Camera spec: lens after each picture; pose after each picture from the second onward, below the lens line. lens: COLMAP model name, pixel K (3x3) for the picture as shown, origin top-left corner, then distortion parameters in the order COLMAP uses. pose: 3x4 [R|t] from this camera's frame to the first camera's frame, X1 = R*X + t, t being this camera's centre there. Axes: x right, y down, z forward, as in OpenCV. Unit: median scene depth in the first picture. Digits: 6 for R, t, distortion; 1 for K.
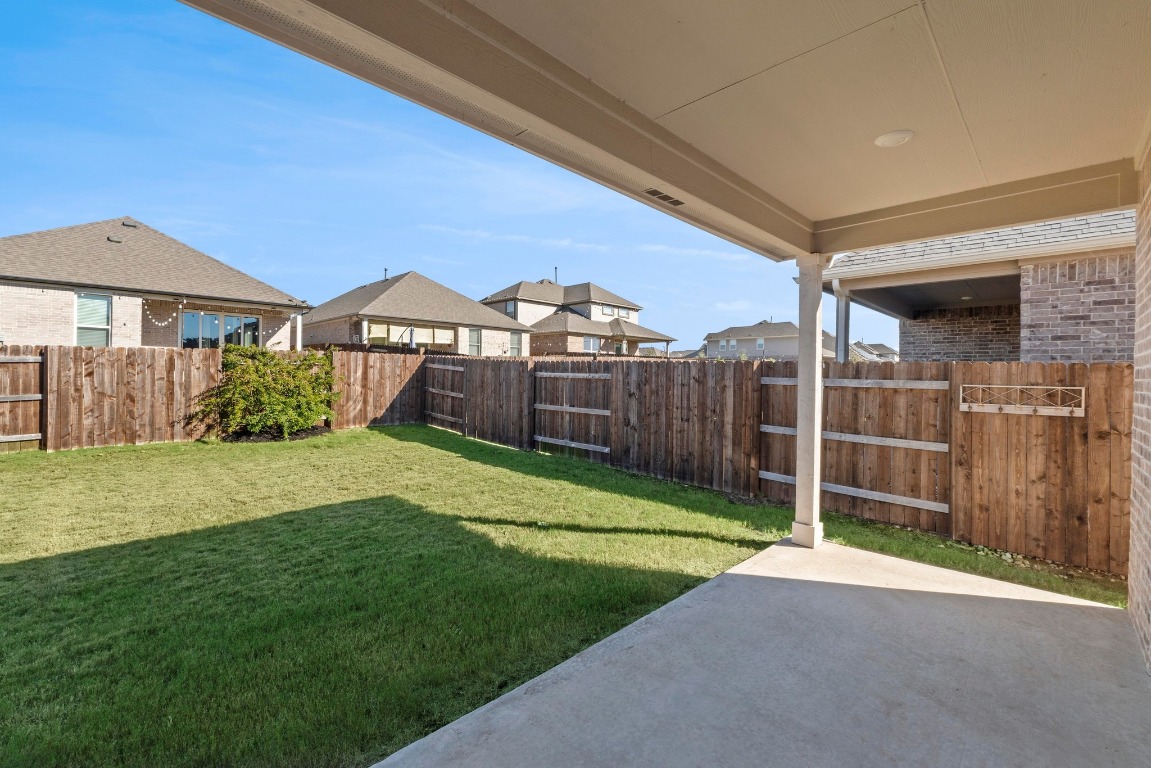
lens RADIAL K [[493.4, 0, 575.5], [0, 493.4, 384.0], [0, 0, 1]] dist [-0.001061, 0.000044]
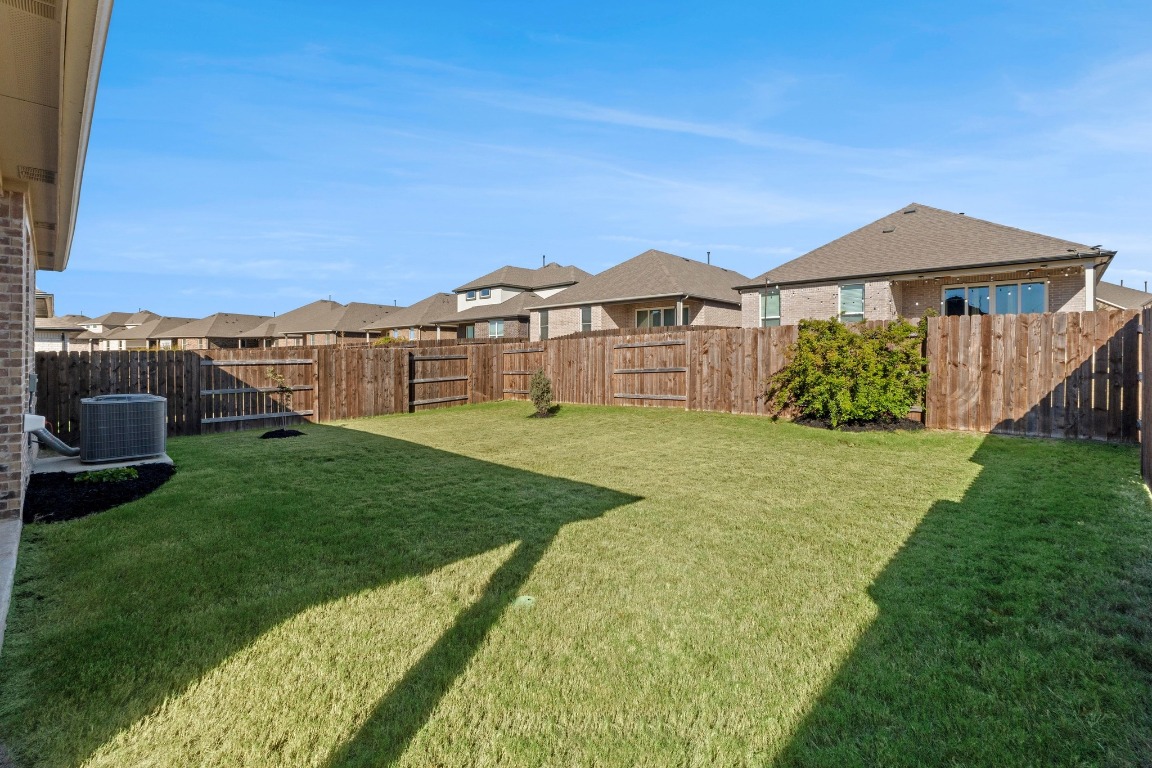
lens RADIAL K [[506.8, 0, 575.2], [0, 506.8, 356.4], [0, 0, 1]] dist [0.000090, 0.000089]
pose [[0.015075, -0.009467, -0.999842, 0.262936], [-0.020370, 0.999745, -0.009774, 0.008865], [0.999679, 0.020514, 0.014878, 0.558059]]
